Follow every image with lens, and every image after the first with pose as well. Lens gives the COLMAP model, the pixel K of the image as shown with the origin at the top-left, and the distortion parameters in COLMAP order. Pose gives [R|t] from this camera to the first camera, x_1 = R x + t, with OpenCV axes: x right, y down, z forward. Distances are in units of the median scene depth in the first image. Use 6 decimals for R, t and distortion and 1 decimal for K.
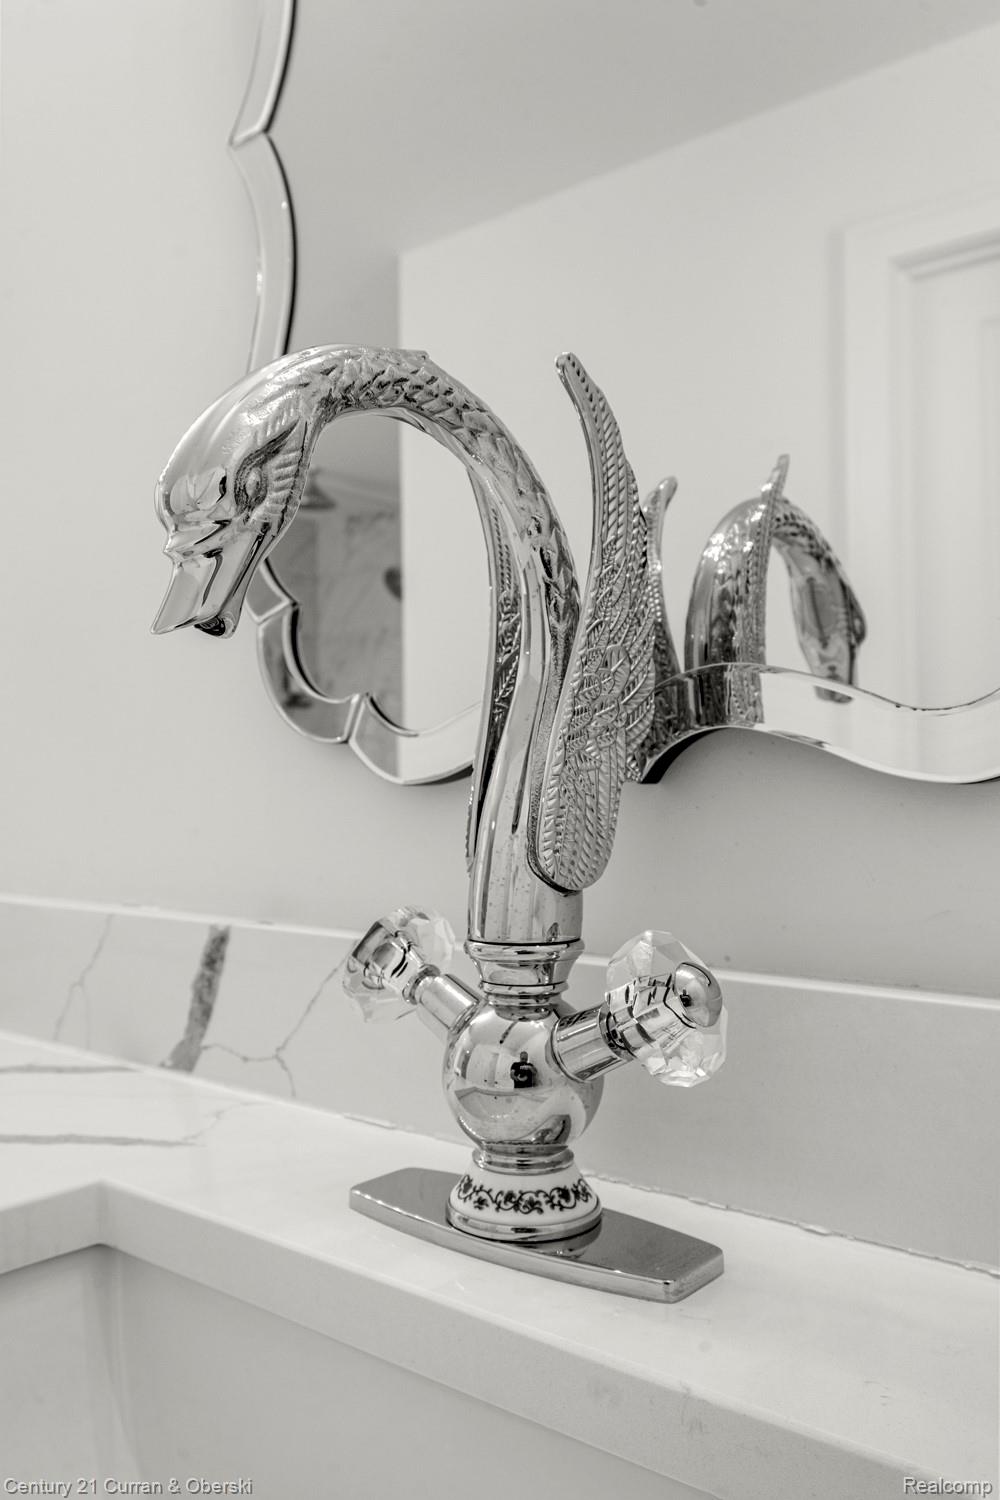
lens RADIAL K [[1298.3, 0, 503.1], [0, 1298.3, 746.6], [0, 0, 1]] dist [0.070279, 0.001405]
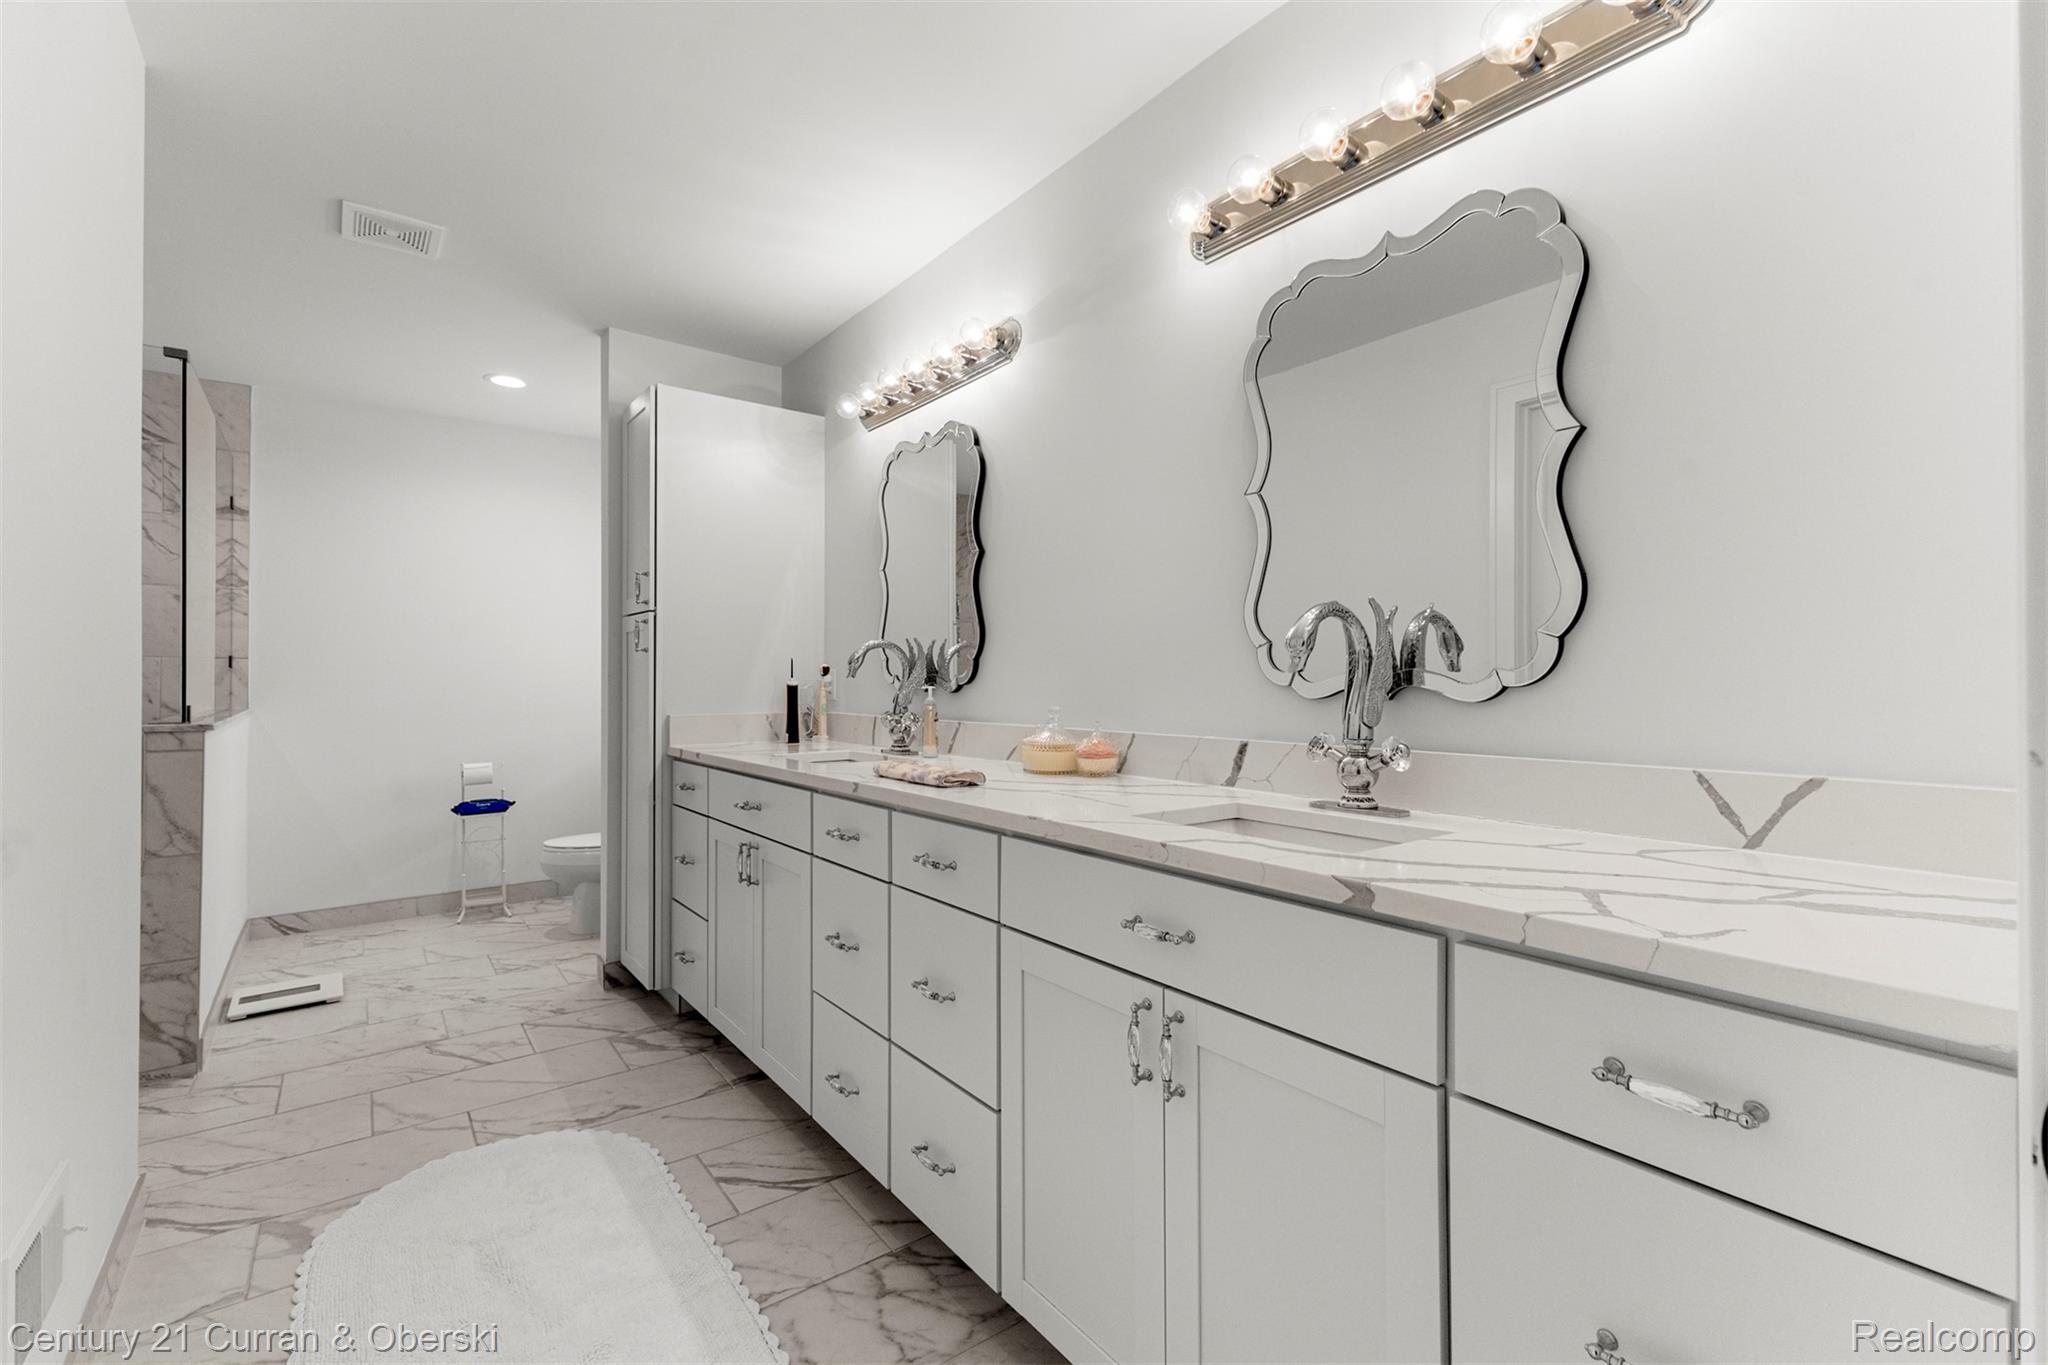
lens RADIAL K [[890.1, 0, 1017.5], [0, 890.1, 695.1], [0, 0, 1]] dist [0.007137, -0.000824]
pose [[0.967006, 0.001067, -0.254753, -0.281849], [0.011505, 0.998788, 0.047854, -0.126369], [0.254495, -0.049206, 0.965821, -1.811846]]
